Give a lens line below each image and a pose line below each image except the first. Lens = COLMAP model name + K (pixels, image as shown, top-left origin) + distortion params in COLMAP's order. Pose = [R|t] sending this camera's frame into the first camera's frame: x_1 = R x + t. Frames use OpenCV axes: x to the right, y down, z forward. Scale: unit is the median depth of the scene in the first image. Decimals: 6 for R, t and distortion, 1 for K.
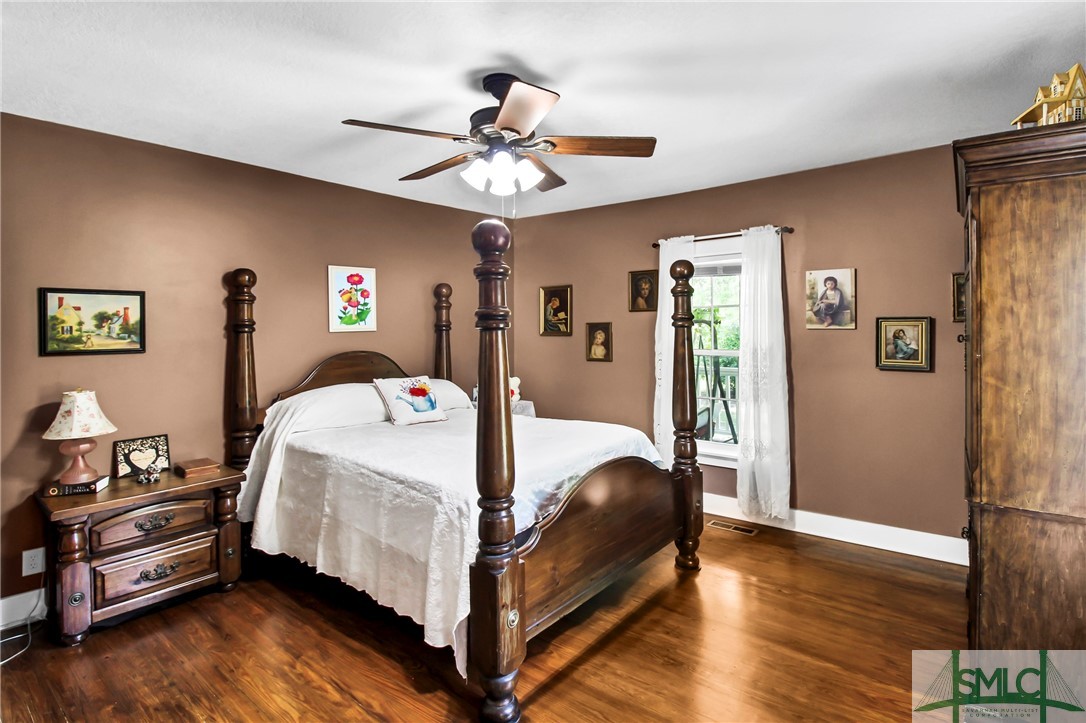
lens RADIAL K [[521.8, 0, 544.7], [0, 521.8, 327.8], [0, 0, 1]] dist [0.000539, -0.000735]
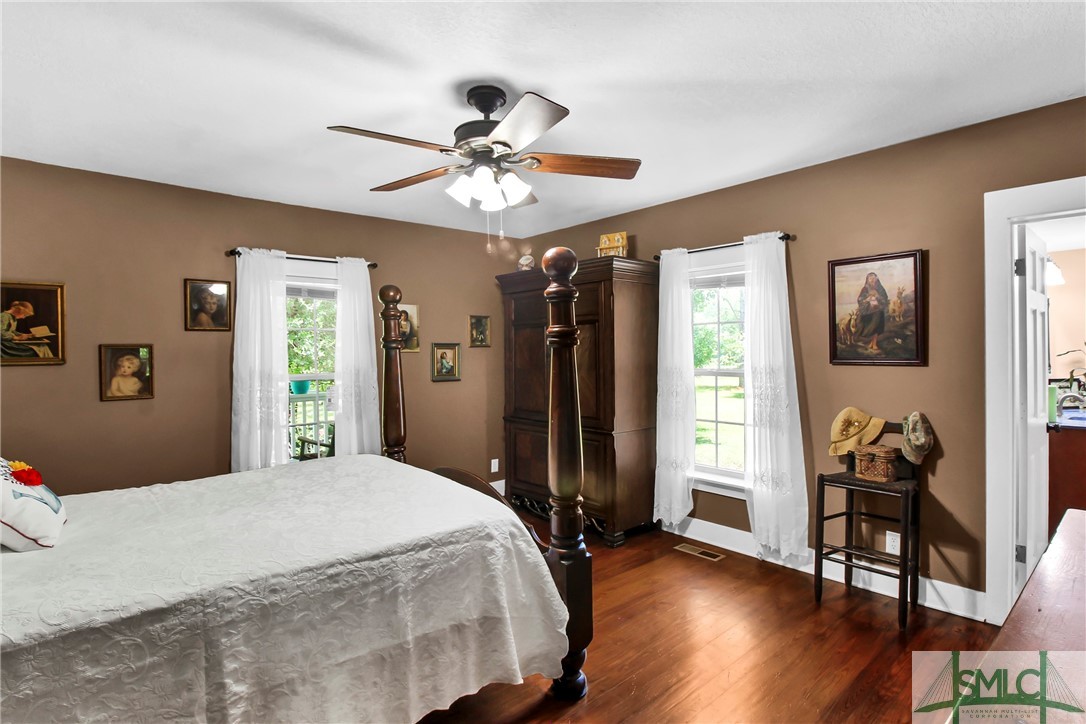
lens RADIAL K [[531.6, 0, 536.2], [0, 531.6, 355.9], [0, 0, 1]] dist [0.000530, -0.014034]
pose [[0.203054, -0.004104, 0.979159, -0.827624], [0.008271, 0.999963, 0.002476, 0.014616], [-0.979133, 0.007596, 0.203080, 0.565388]]
